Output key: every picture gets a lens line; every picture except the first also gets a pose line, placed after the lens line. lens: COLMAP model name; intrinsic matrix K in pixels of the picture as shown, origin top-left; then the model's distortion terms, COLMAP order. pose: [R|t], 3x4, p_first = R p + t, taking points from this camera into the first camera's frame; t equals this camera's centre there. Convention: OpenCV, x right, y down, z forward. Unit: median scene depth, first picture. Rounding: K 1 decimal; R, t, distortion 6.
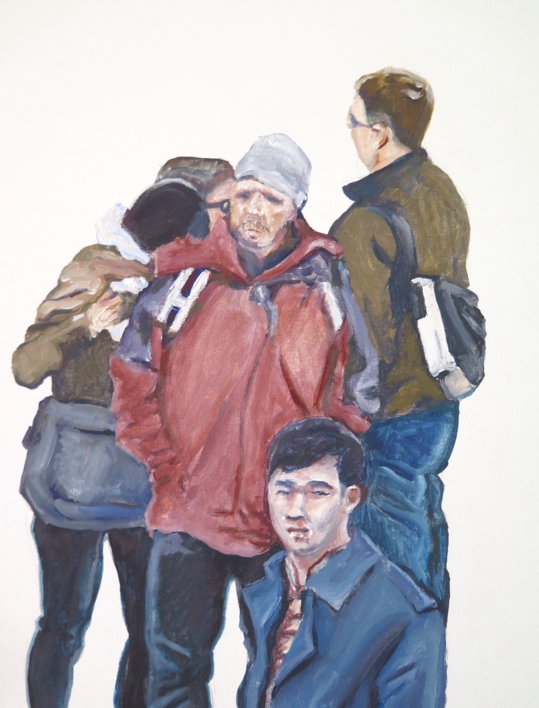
lens RADIAL K [[614.3, 0, 268.4], [0, 614.3, 354.4], [0, 0, 1]] dist [-0.014120, -0.012464]
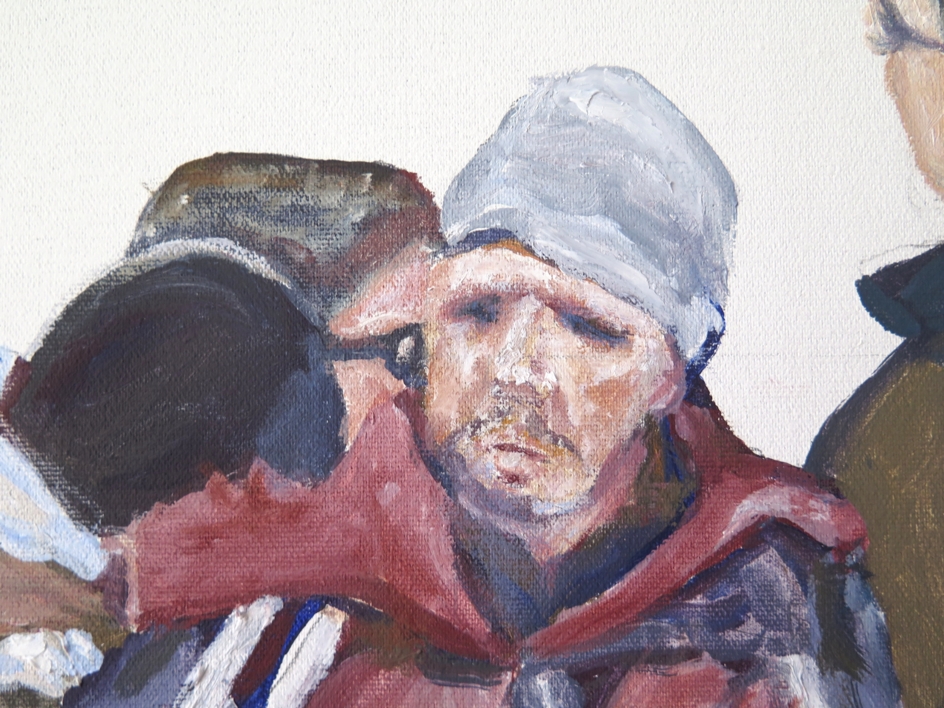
lens RADIAL K [[773.7, 0, 473.8], [0, 773.7, 354.2], [0, 0, 1]] dist [-0.021965, -0.005769]
pose [[0.998655, -0.002622, 0.051786, -0.058223], [0.001151, 0.999595, 0.028426, -0.250223], [-0.051840, -0.028328, 0.998254, 0.679160]]
